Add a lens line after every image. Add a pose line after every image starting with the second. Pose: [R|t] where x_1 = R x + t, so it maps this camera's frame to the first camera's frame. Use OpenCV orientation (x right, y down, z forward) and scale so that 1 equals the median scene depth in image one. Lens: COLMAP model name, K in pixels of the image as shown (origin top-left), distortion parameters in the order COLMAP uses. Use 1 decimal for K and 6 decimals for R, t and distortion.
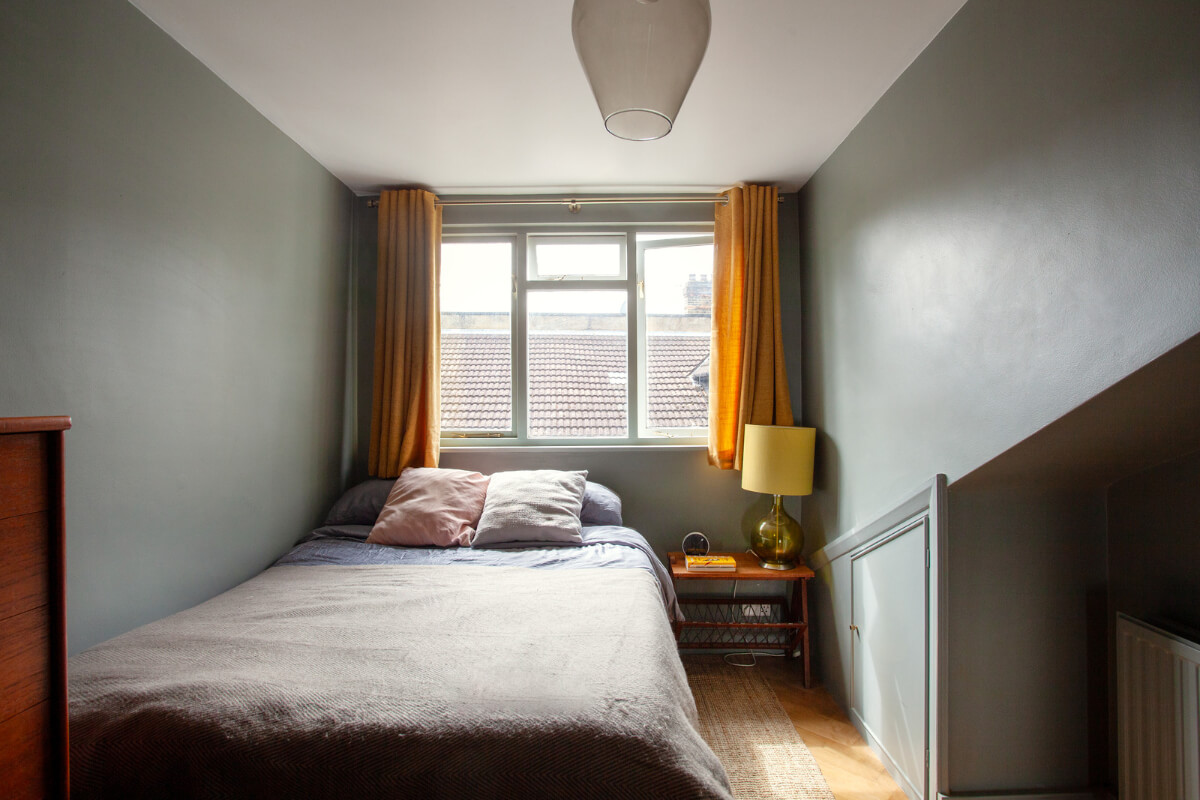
lens RADIAL K [[602.0, 0, 600.0], [0, 602.0, 400.0], [0, 0, 1]] dist [-0.033674, 0.000628]
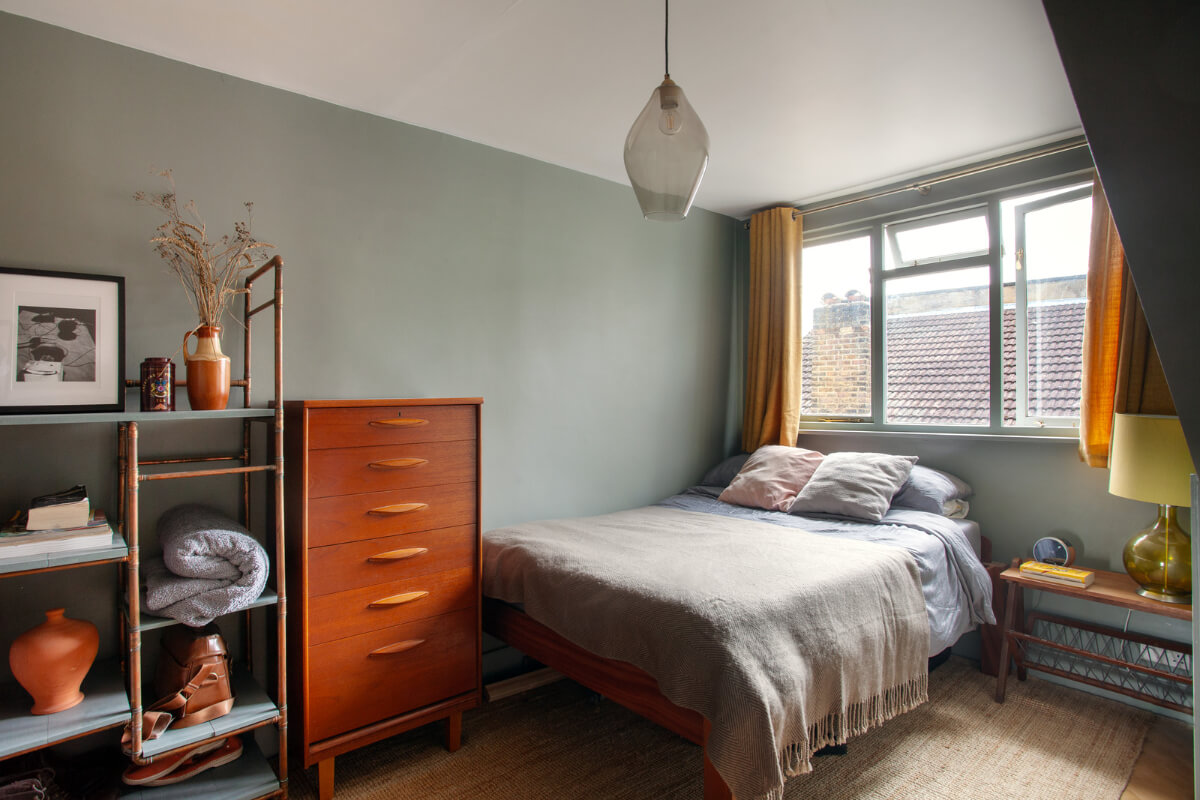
lens RADIAL K [[622.8, 0, 600.0], [0, 622.8, 400.0], [0, 0, 1]] dist [-0.026743, 0.002096]
pose [[0.670938, 0.002374, -0.741510, 0.385273], [0.011090, 0.999851, 0.013236, 0.003412], [0.741430, -0.017104, 0.670812, -0.077408]]
